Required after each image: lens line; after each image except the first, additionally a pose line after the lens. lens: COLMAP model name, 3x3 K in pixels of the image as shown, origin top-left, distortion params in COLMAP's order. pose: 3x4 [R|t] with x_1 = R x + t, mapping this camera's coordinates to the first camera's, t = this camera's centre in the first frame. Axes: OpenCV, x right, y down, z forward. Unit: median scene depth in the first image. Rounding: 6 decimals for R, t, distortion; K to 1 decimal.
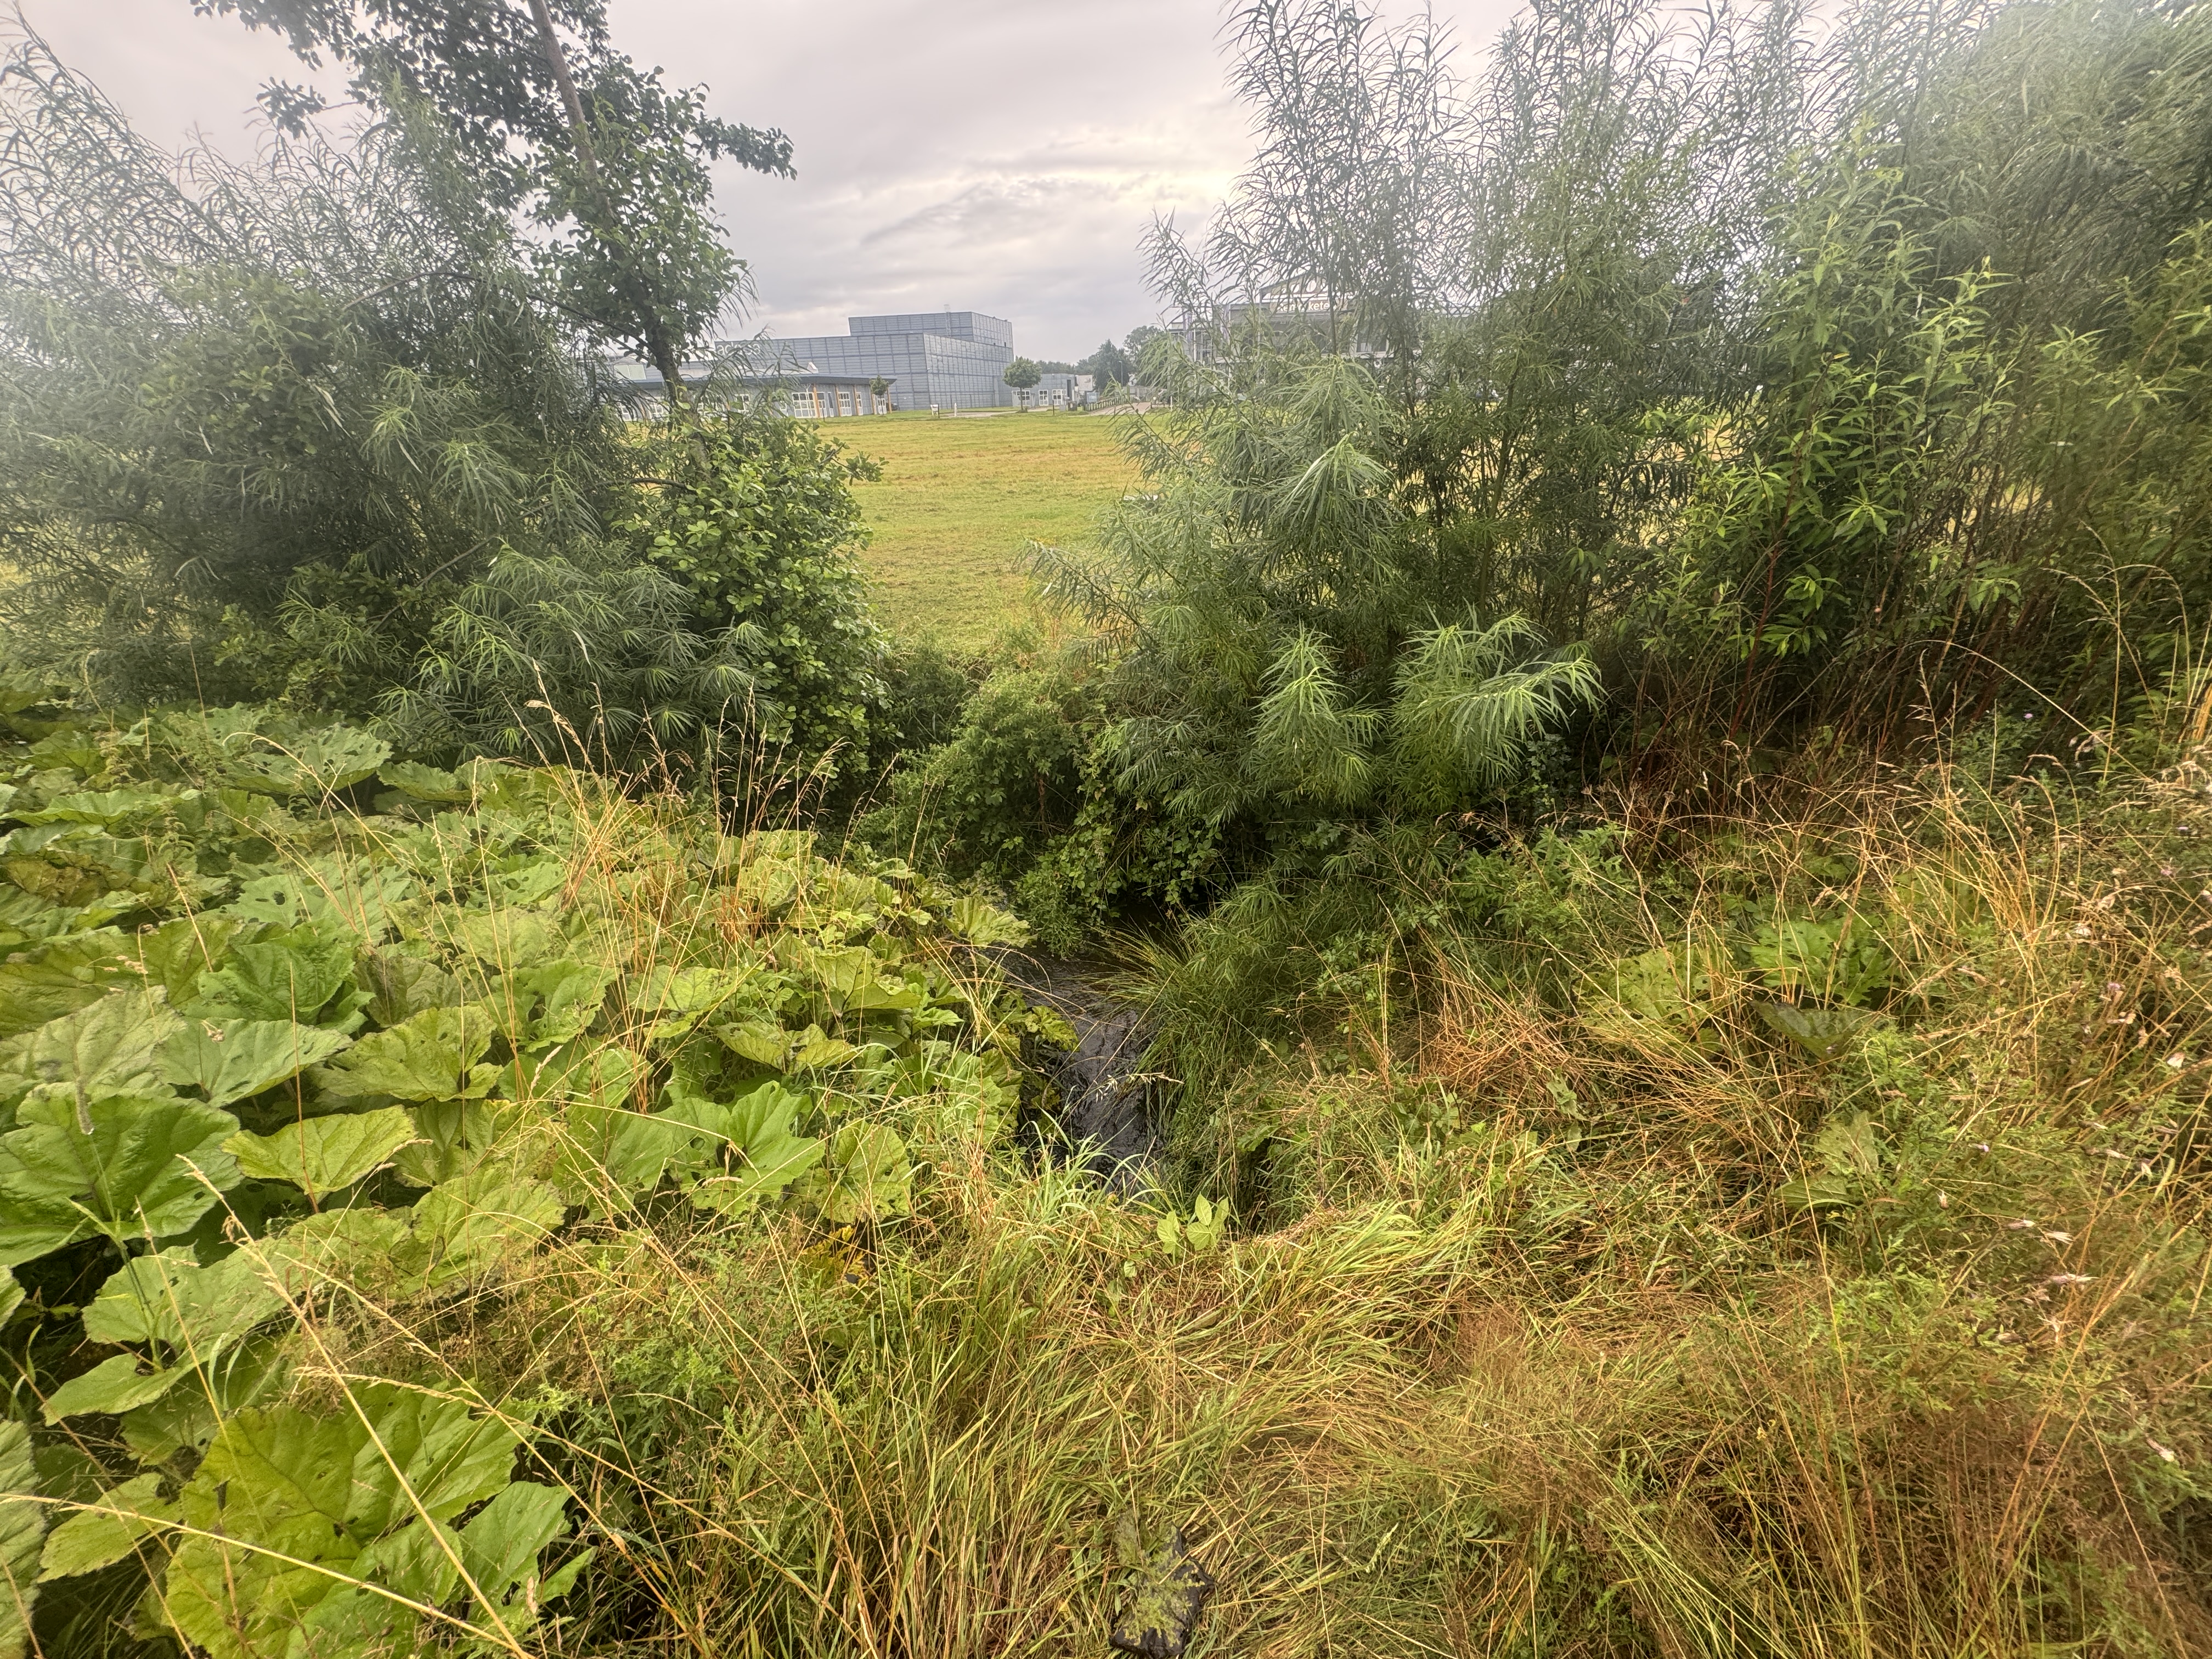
lens RADIAL K [[882.6, 0, 1106.0], [0, 882.6, 829.5], [0, 0, 1]] dist [-0.002751, -0.000131]
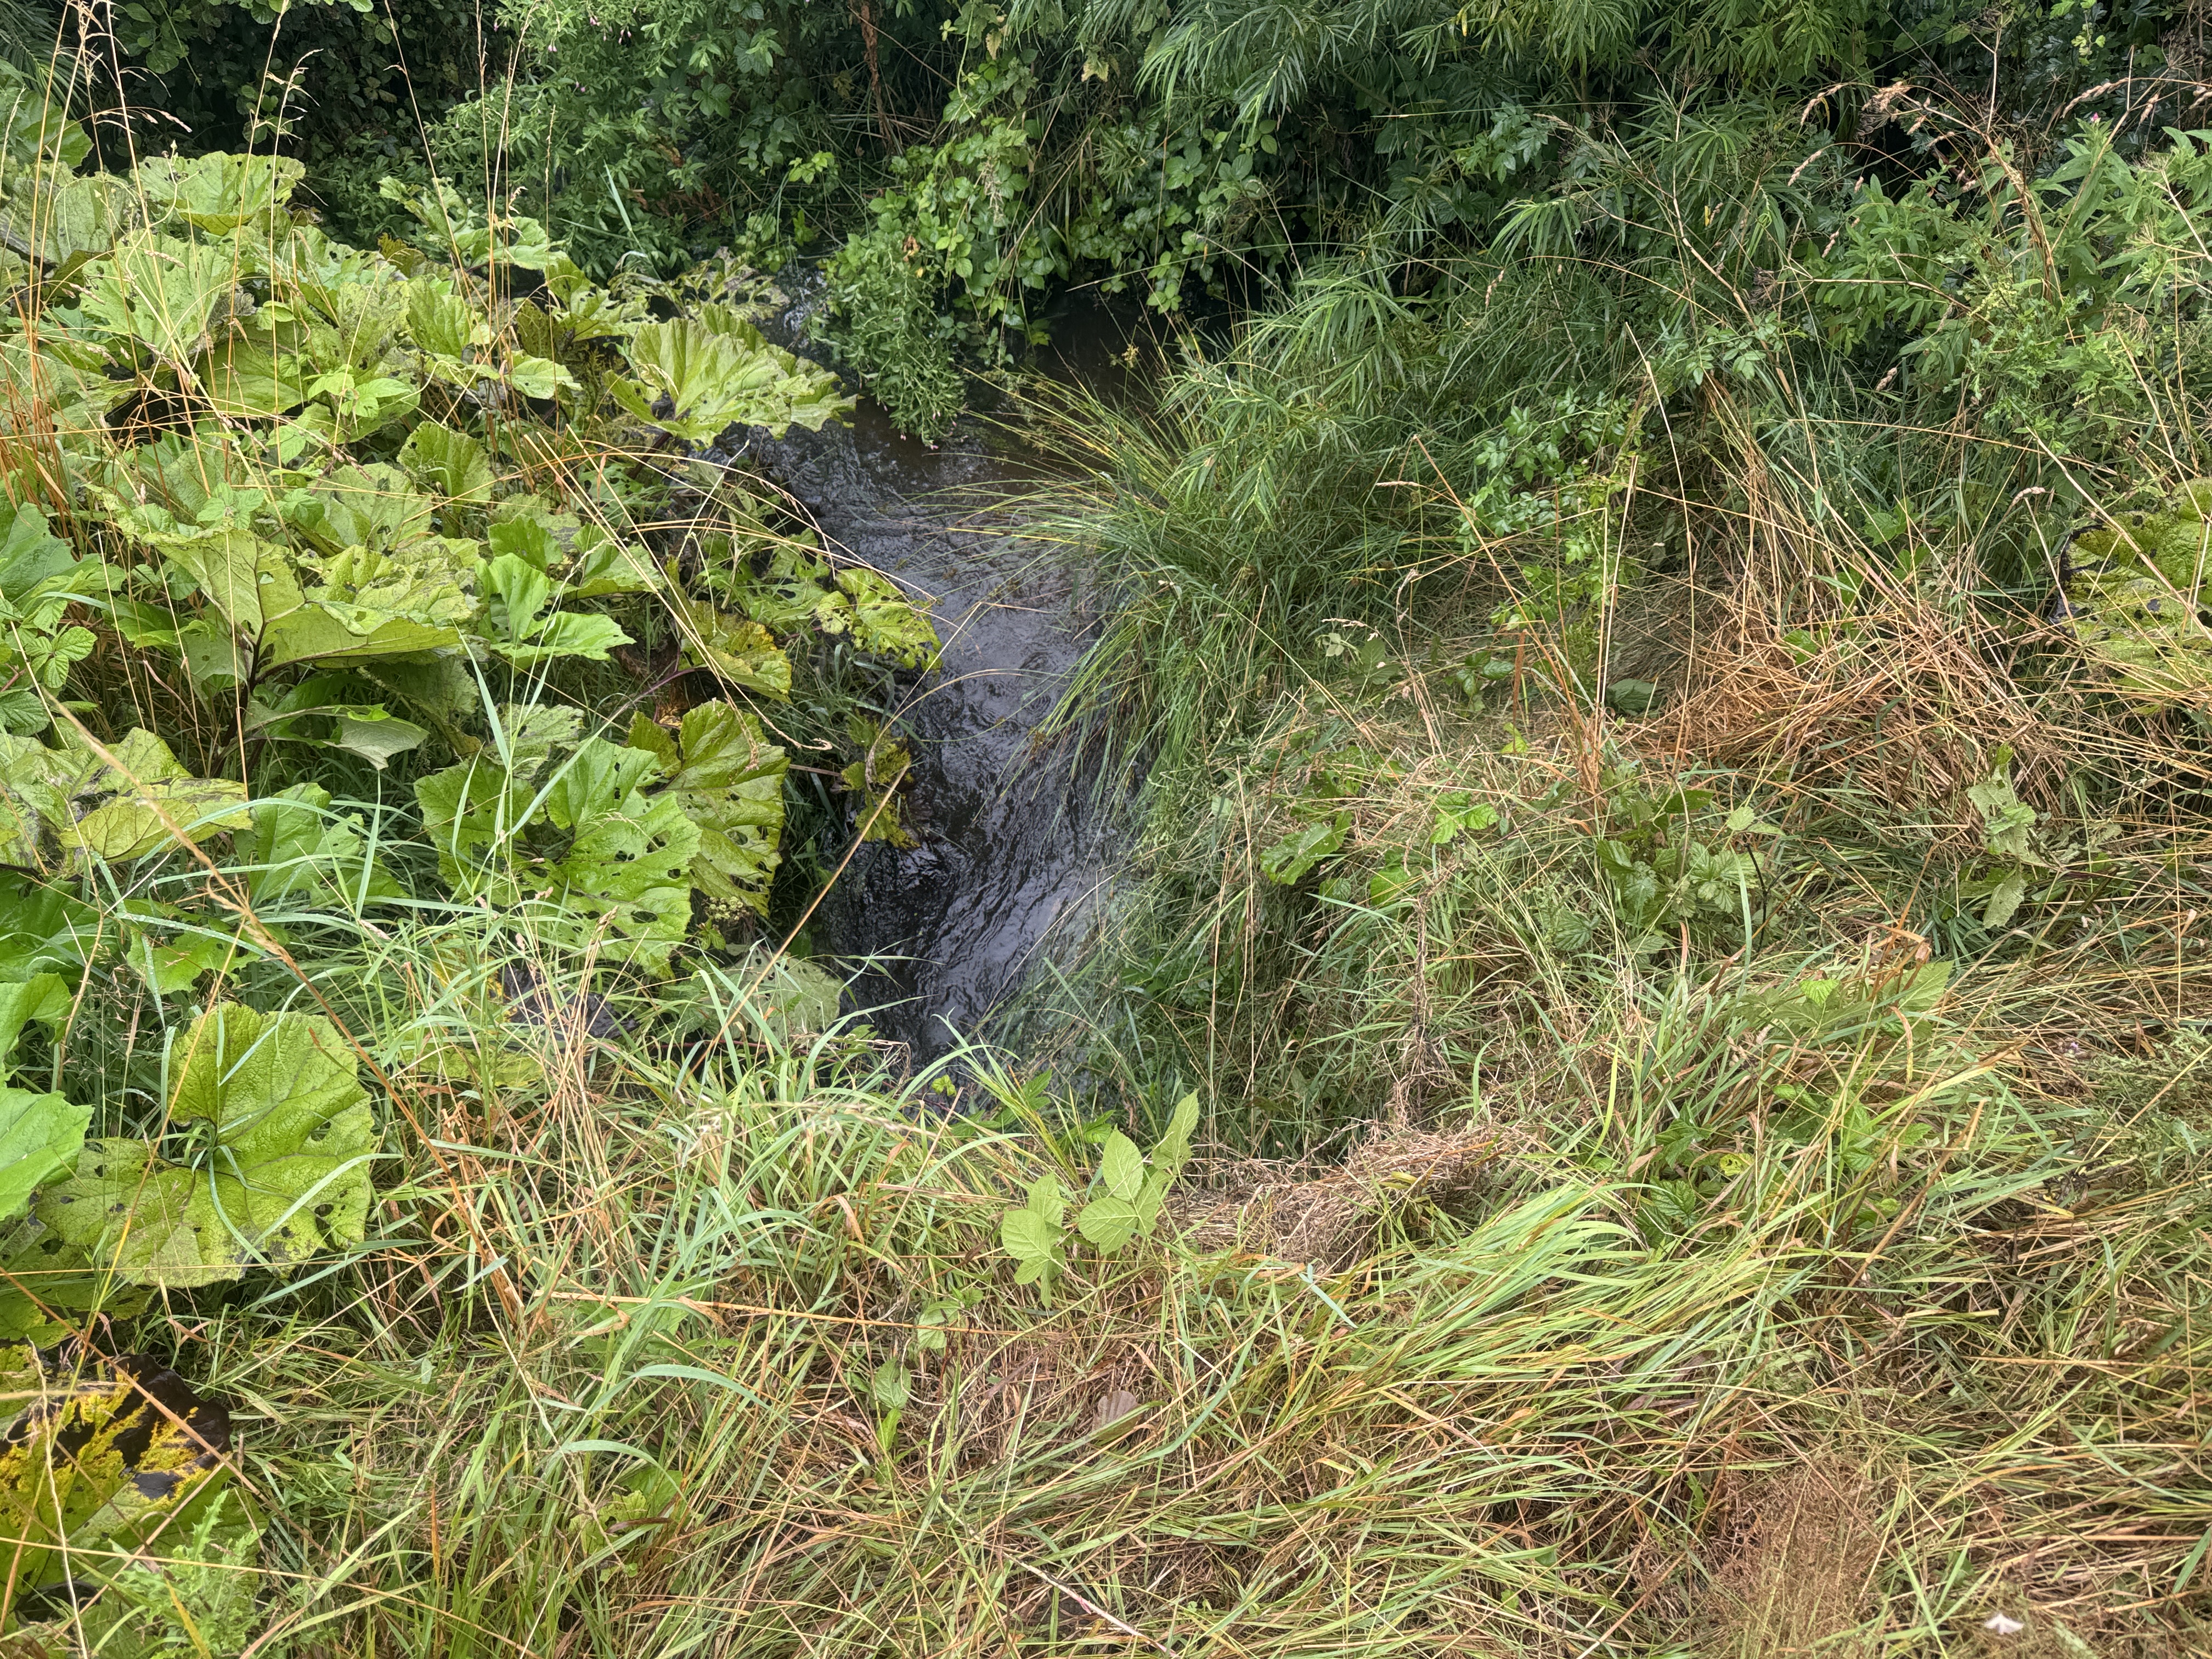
lens RADIAL K [[1569.6, 0, 1107.3], [0, 1569.6, 833.7], [0, 0, 1]] dist [0.037365, -0.052985]
pose [[0.999817, -0.019126, 0.000589, 0.055467], [0.017150, 0.909351, 0.415676, -0.011656], [-0.008486, -0.415590, 0.909513, 0.204091]]
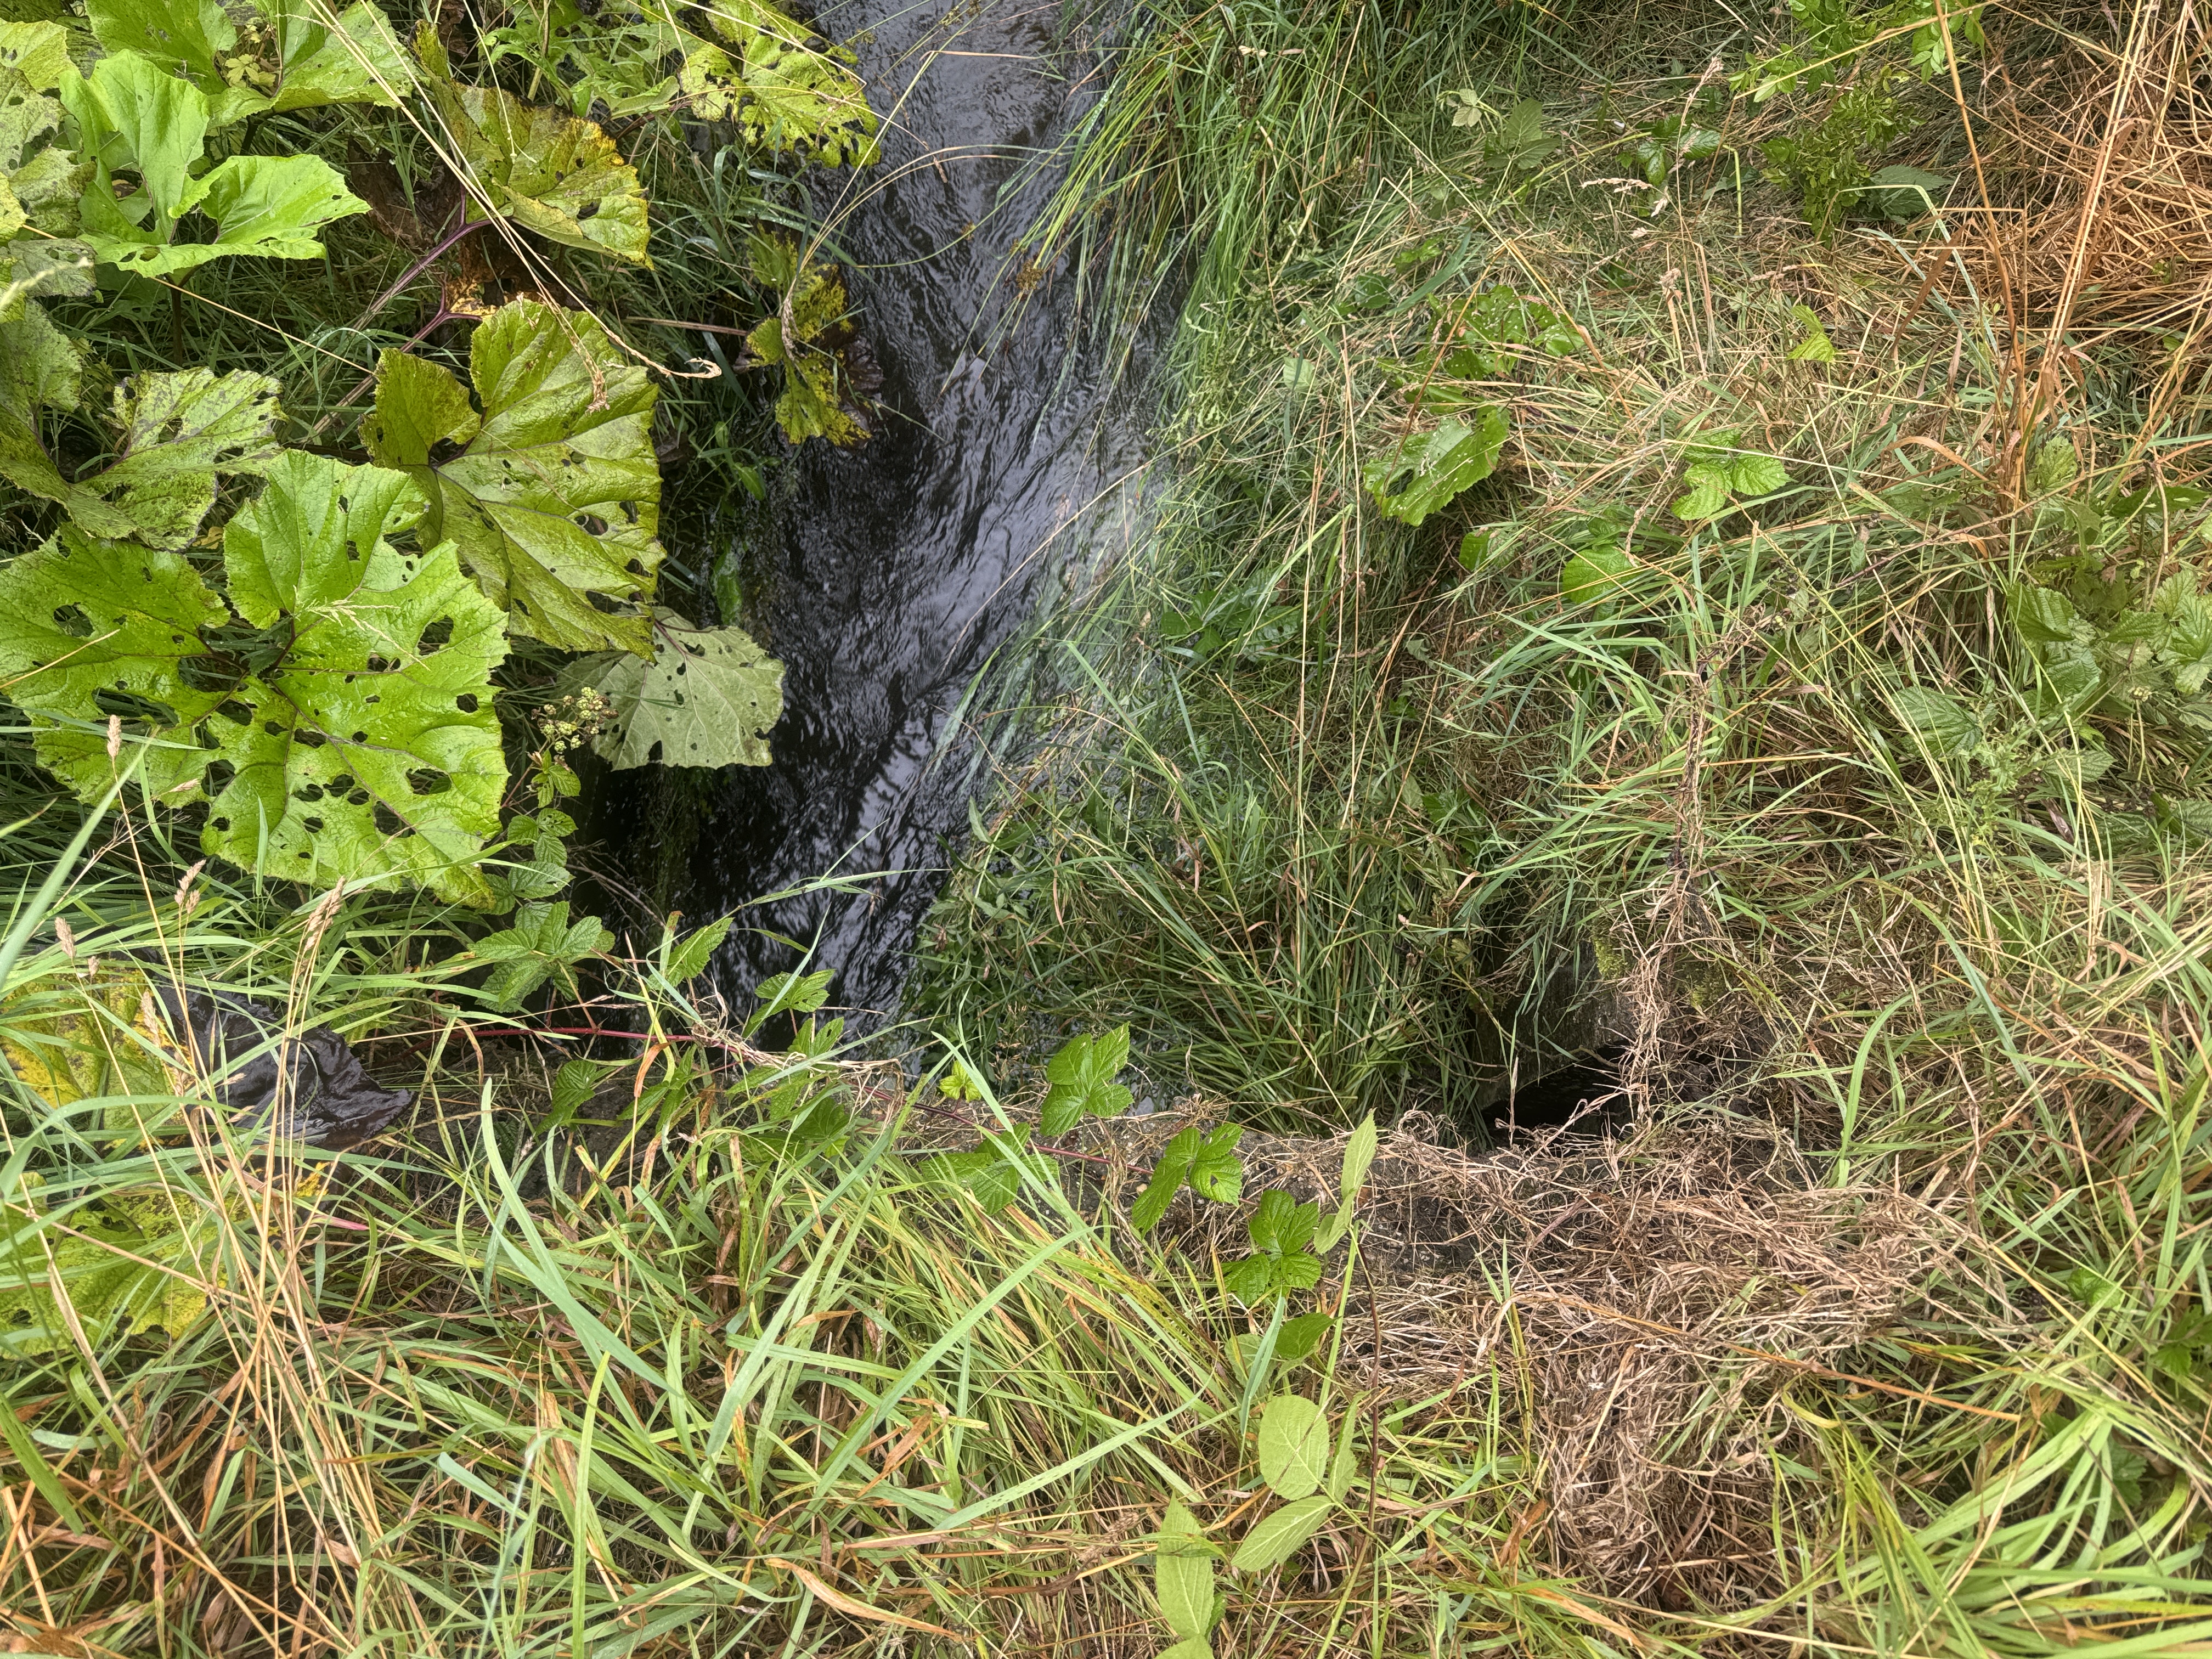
lens RADIAL K [[1592.3, 0, 1099.9], [0, 1592.3, 829.1], [0, 0, 1]] dist [0.000964, -0.008505]
pose [[0.998687, -0.050797, 0.006680, 0.032118], [0.030280, 0.690368, 0.722825, 0.010676], [-0.041329, -0.721673, 0.690999, 0.431746]]
